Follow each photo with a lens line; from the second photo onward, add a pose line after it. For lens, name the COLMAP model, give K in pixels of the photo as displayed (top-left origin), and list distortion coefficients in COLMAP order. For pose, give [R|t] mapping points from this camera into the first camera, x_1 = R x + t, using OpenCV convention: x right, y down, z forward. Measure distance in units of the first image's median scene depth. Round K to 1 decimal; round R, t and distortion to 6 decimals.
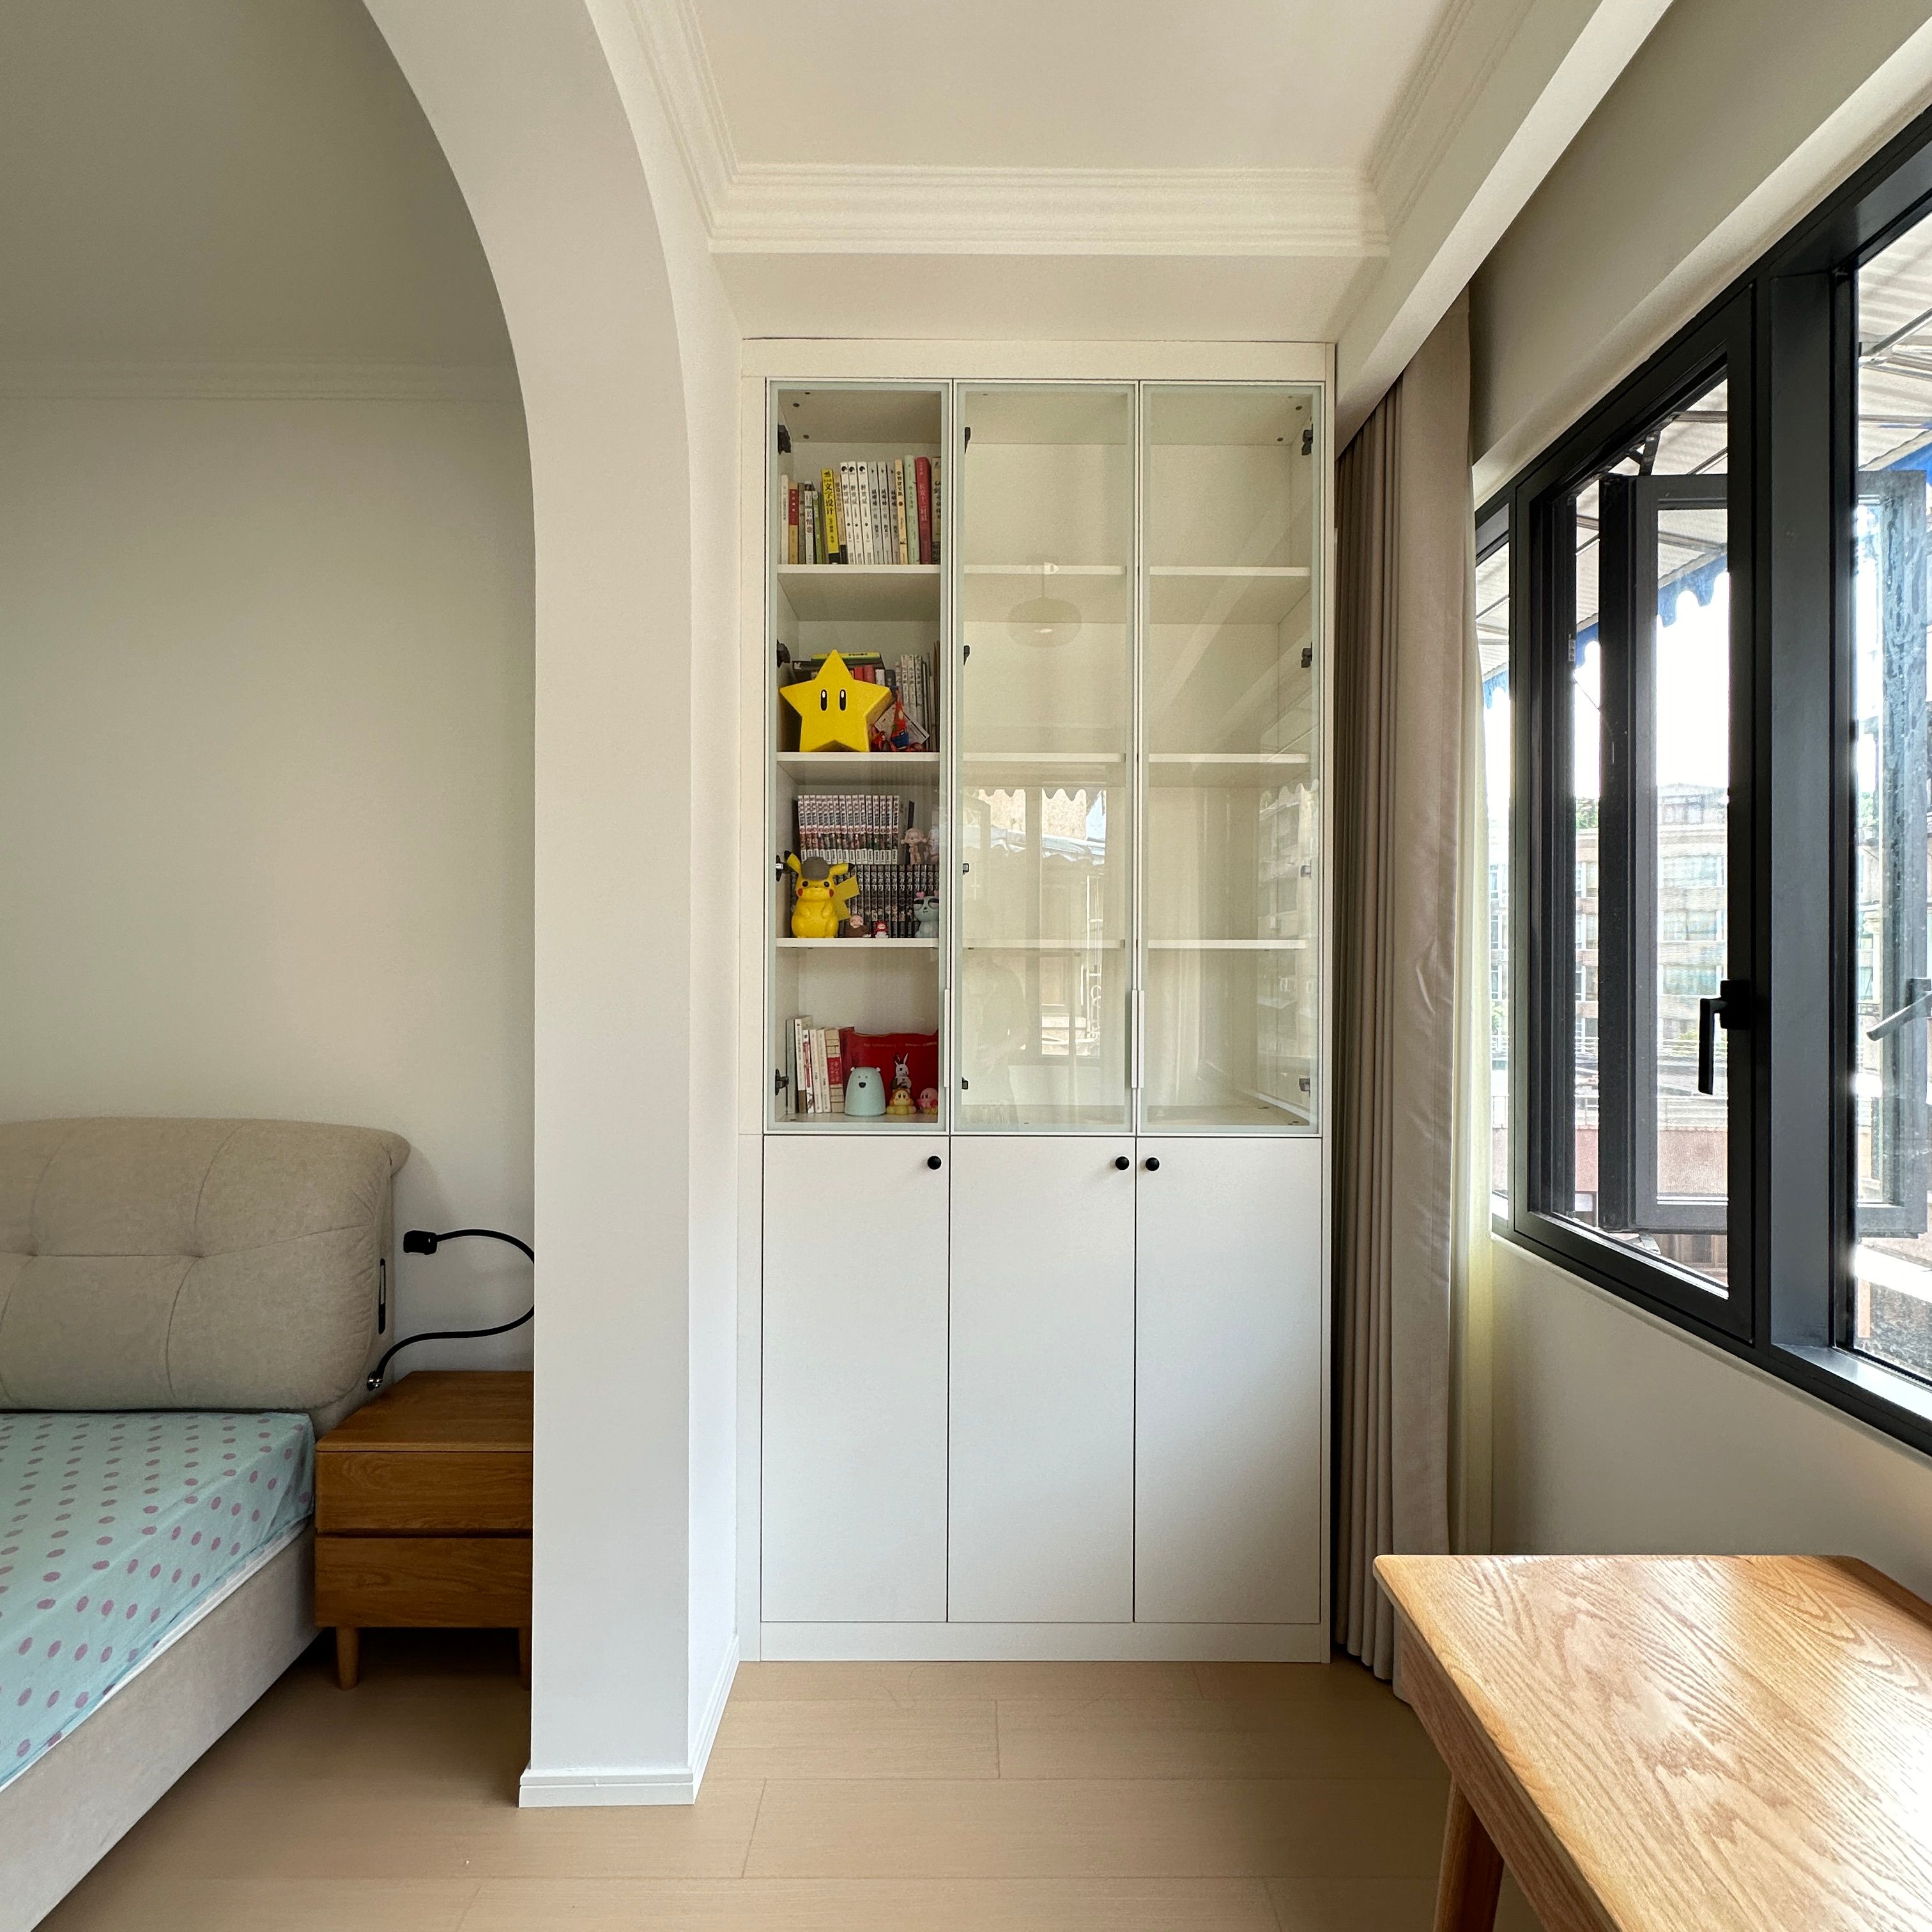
lens RADIAL K [[1028.1, 0, 973.6], [0, 1028.1, 967.6], [0, 0, 1]] dist [0.000800, 0.000575]
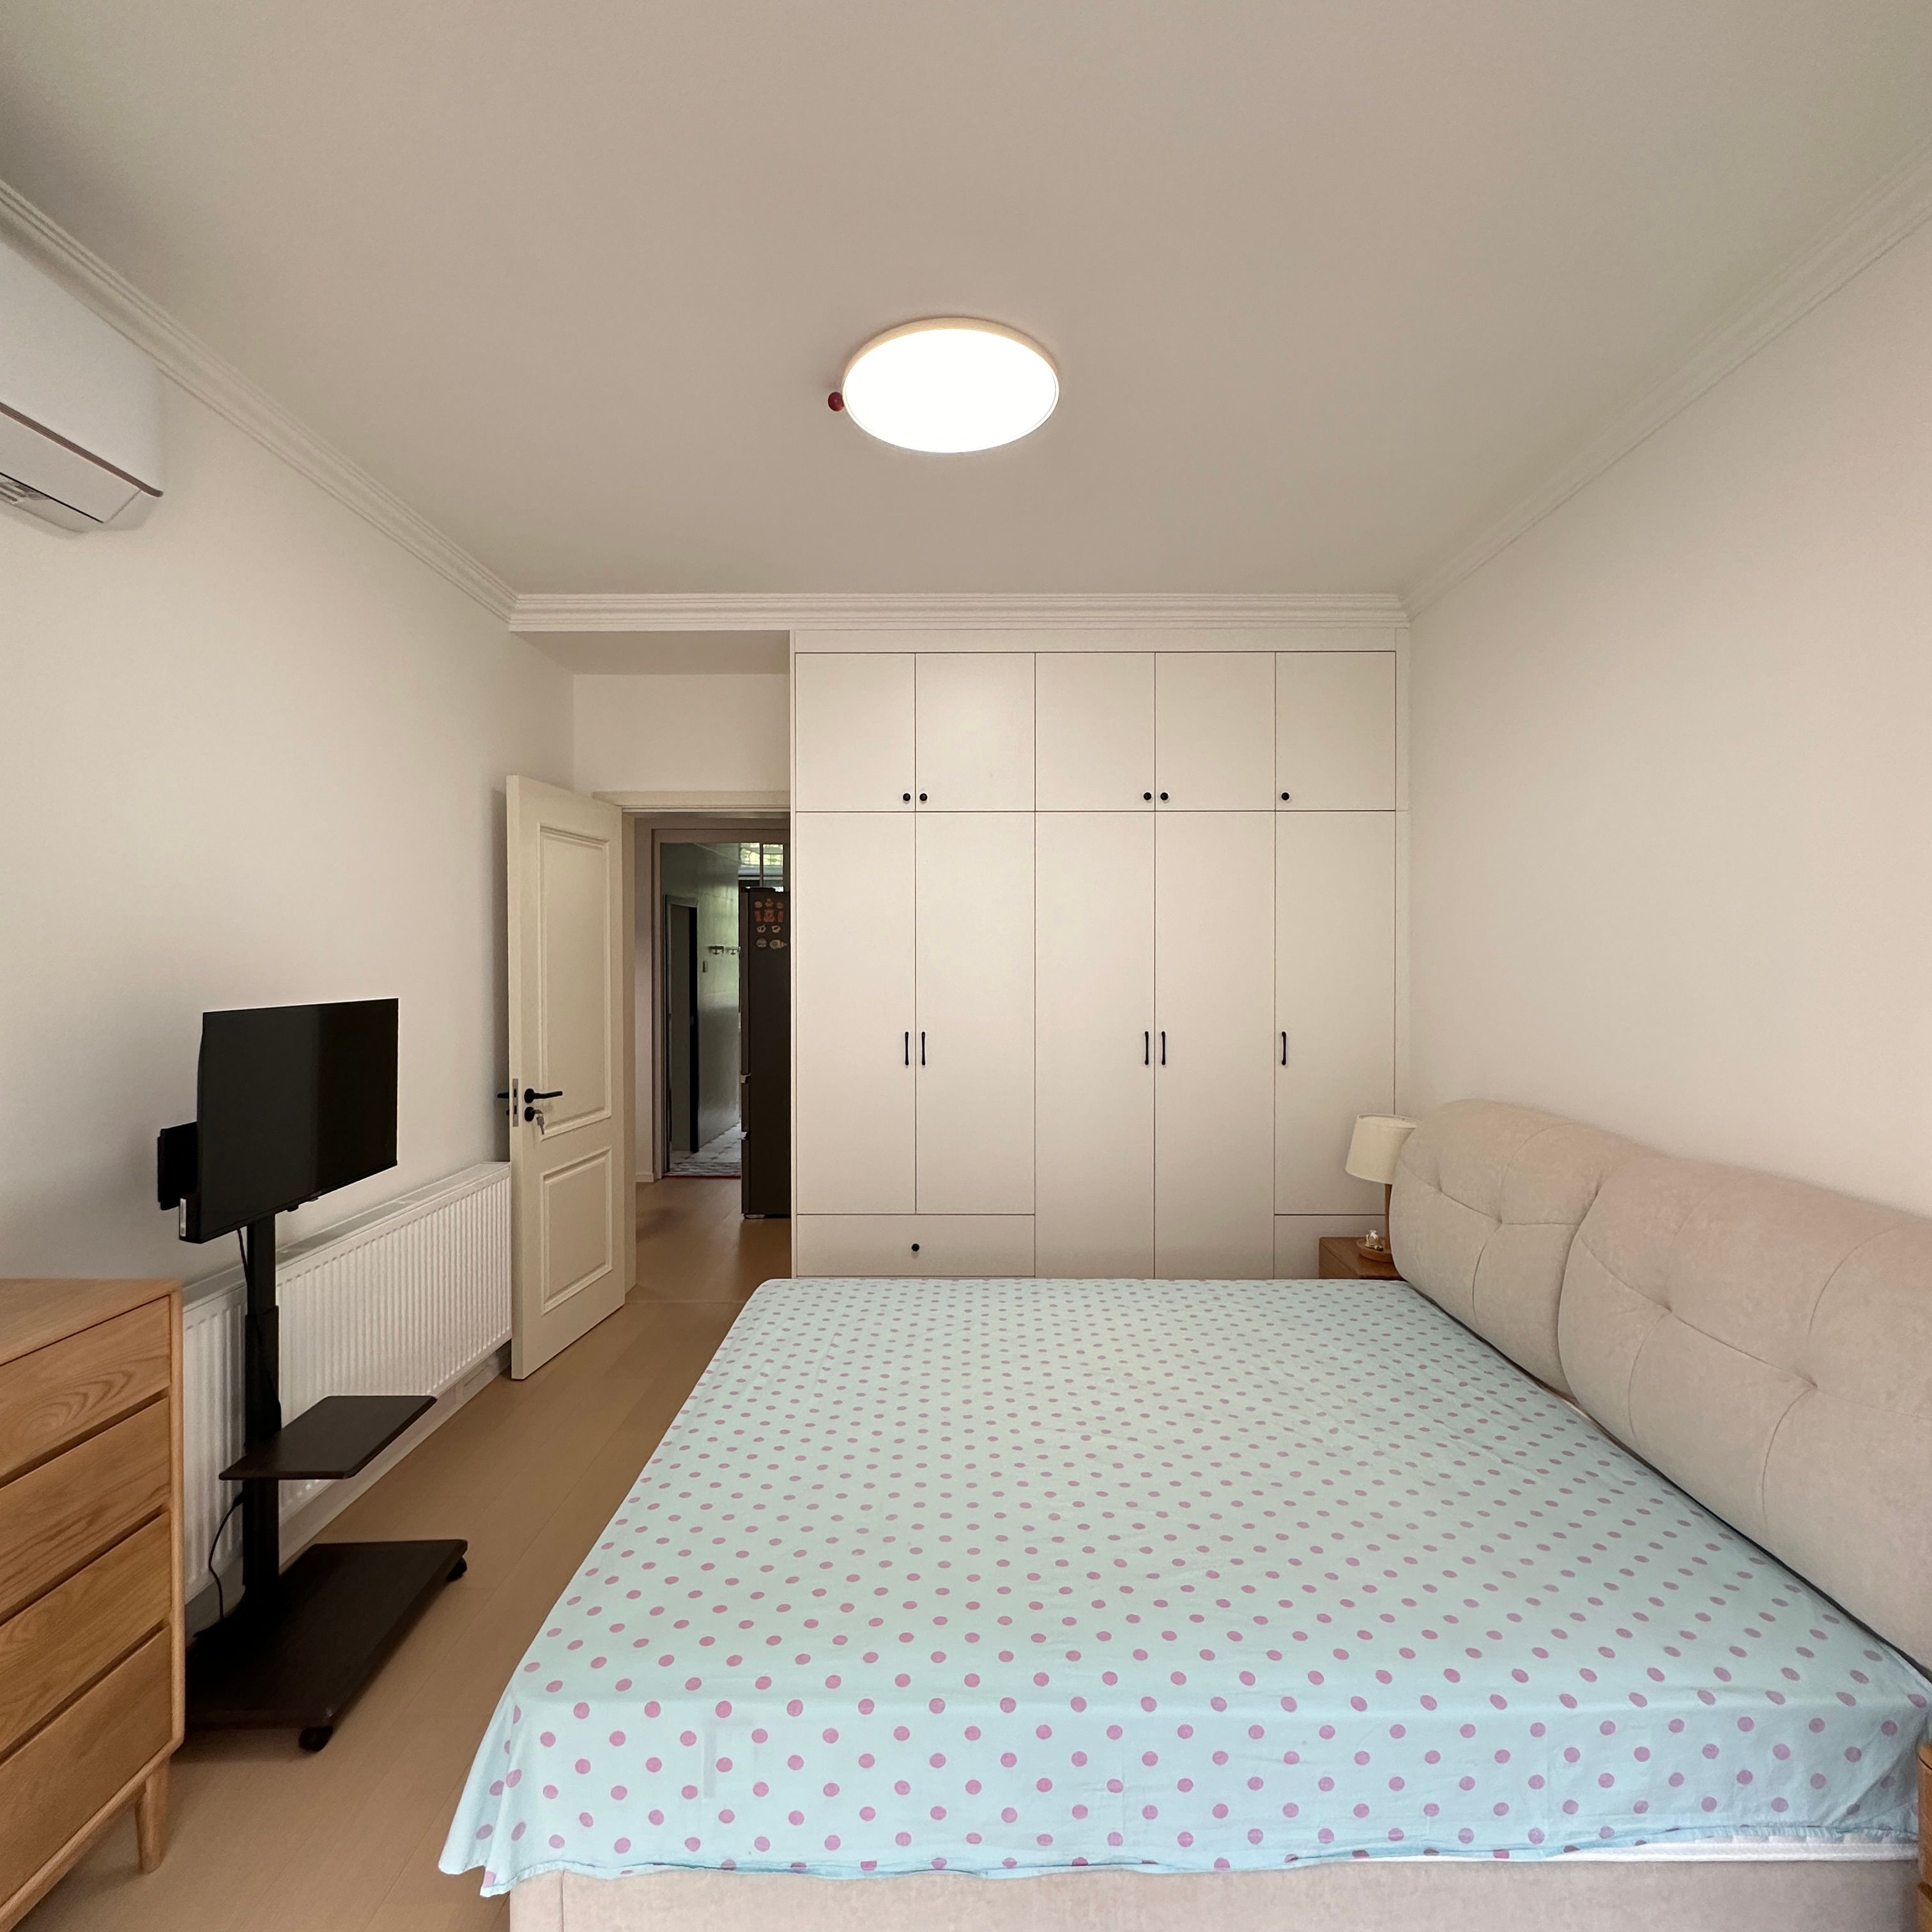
lens RADIAL K [[1028.1, 0, 973.6], [0, 1028.1, 967.6], [0, 0, 1]] dist [0.000800, 0.000575]
pose [[-0.010361, 0.005828, -0.999929, 0.024102], [0.001224, 0.999982, 0.005815, -0.039631], [0.999946, -0.001164, -0.010368, 0.404050]]
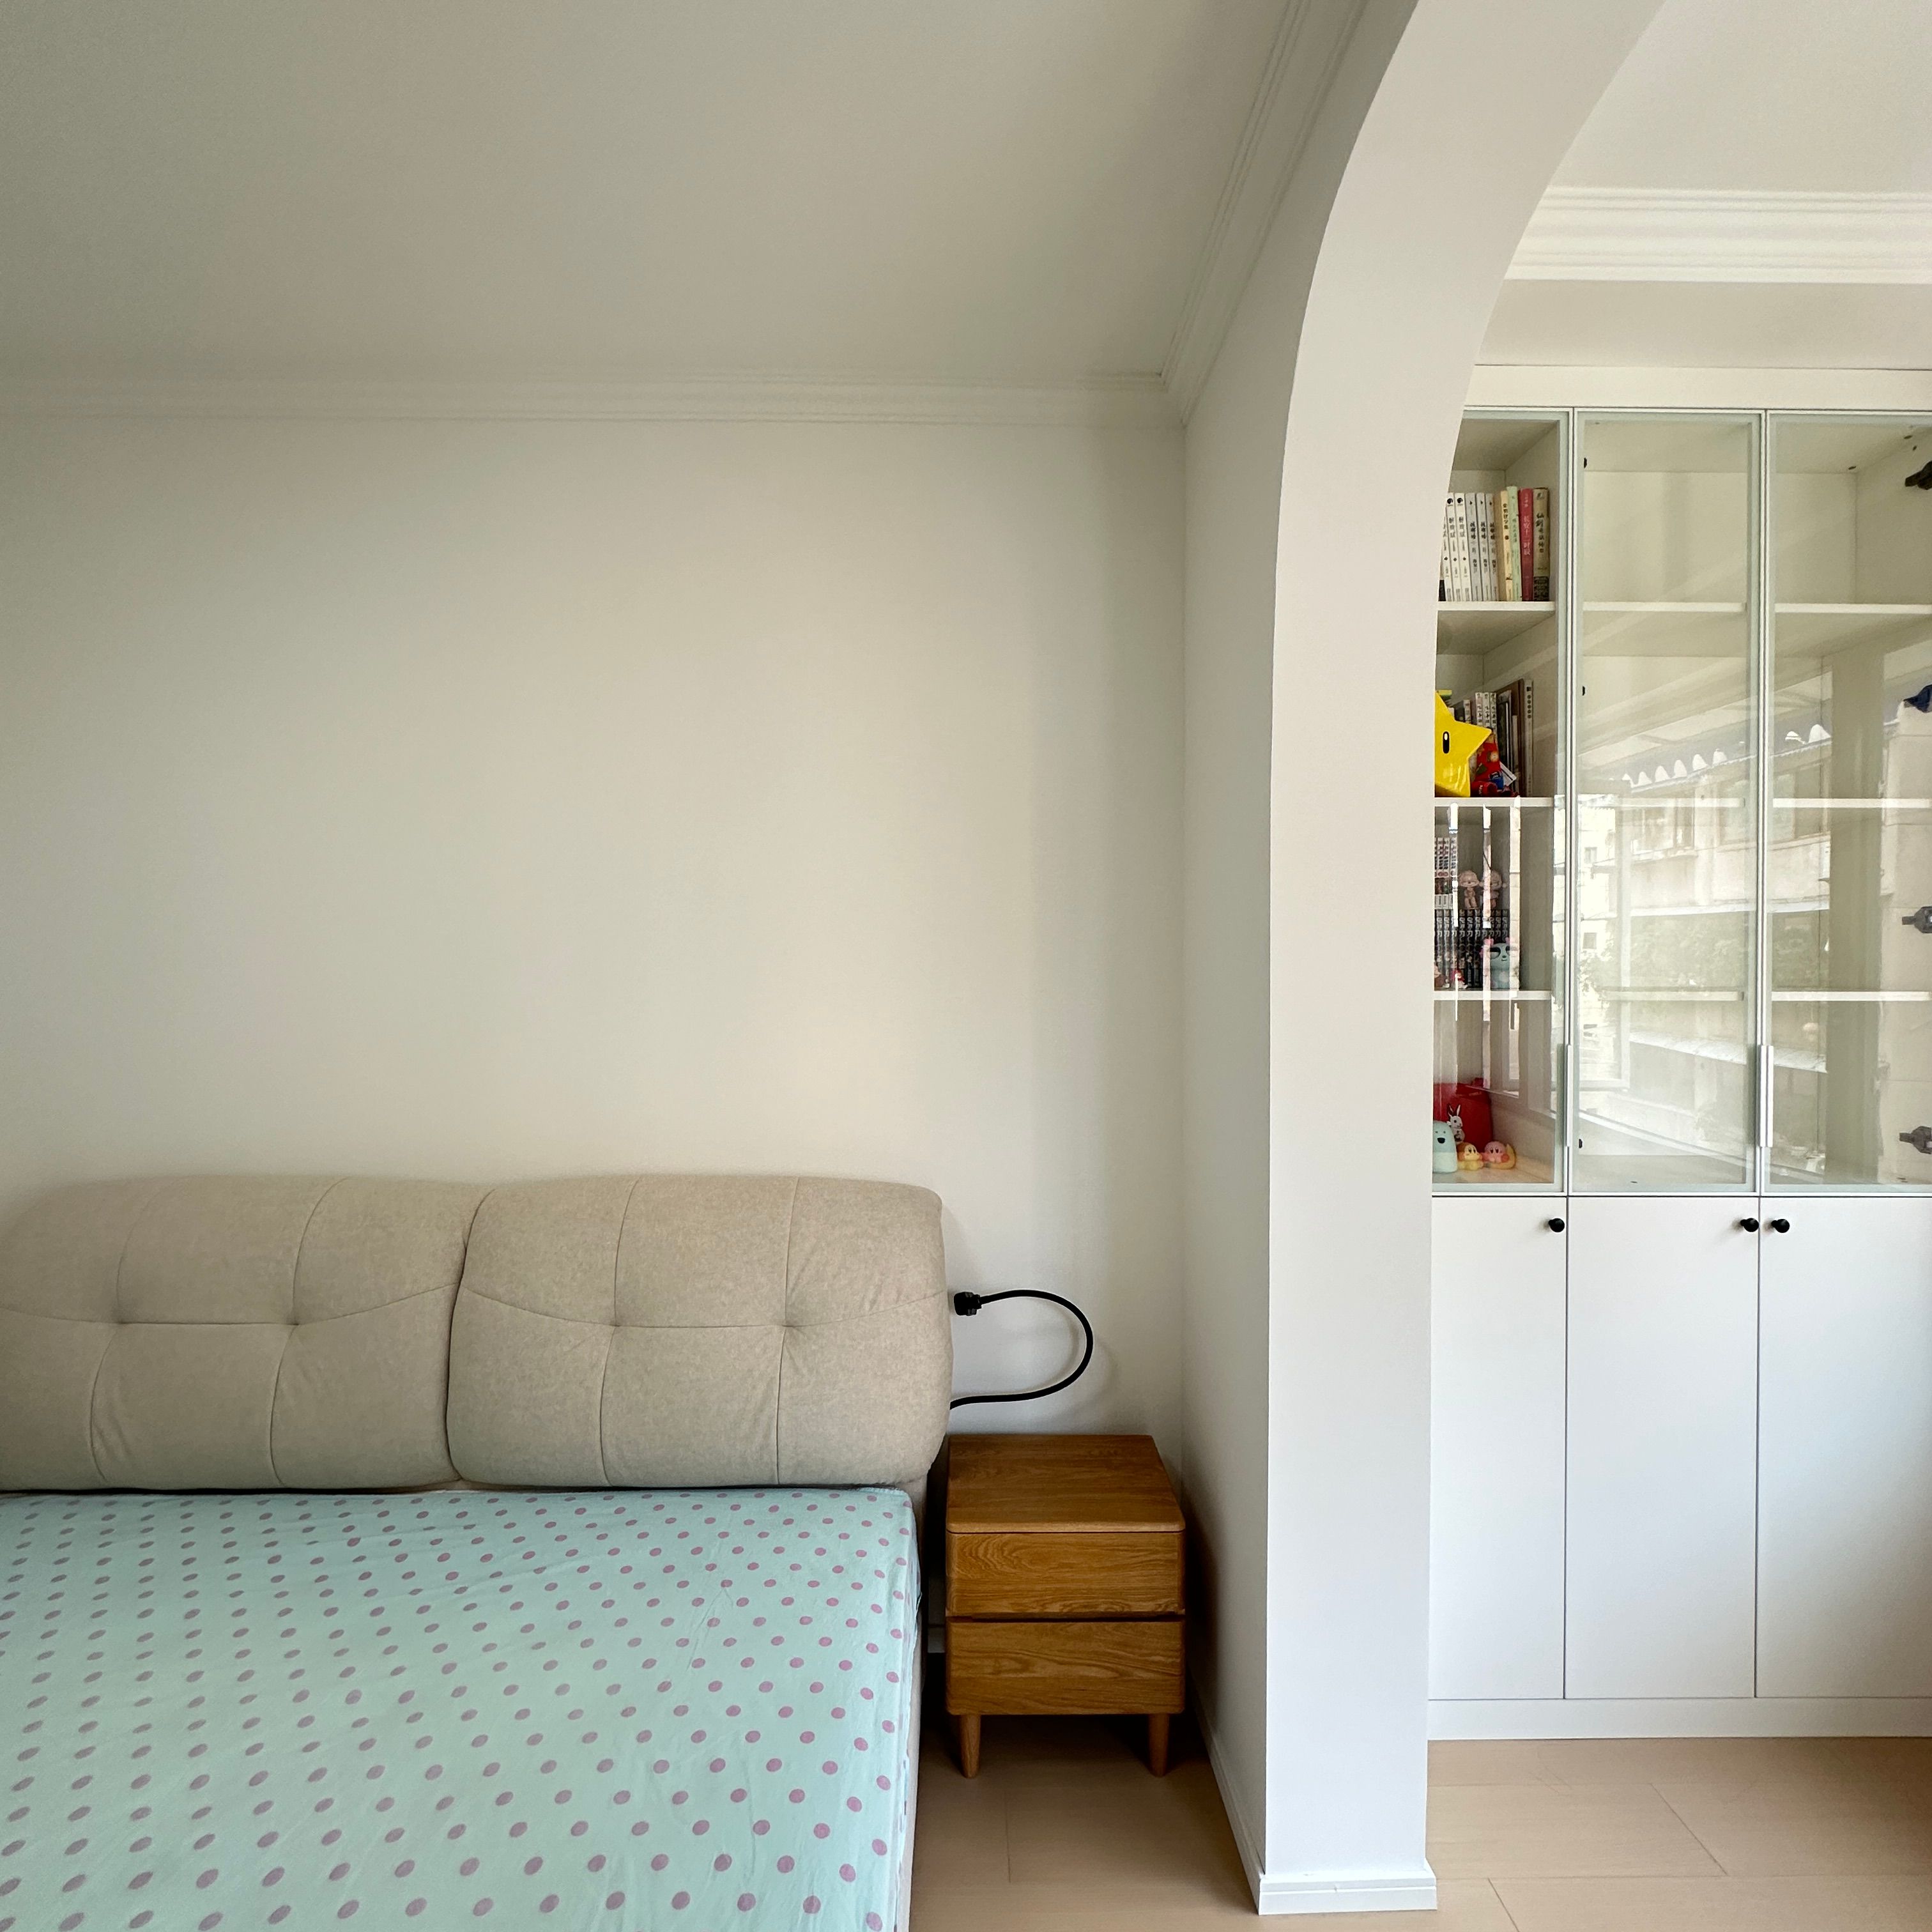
lens RADIAL K [[1028.1, 0, 973.6], [0, 1028.1, 967.6], [0, 0, 1]] dist [0.000800, 0.000575]
pose [[0.999953, -0.002944, 0.009249, -0.626057], [0.002869, 0.999964, 0.008024, -0.064277], [-0.009272, -0.007997, 0.999925, 0.046012]]
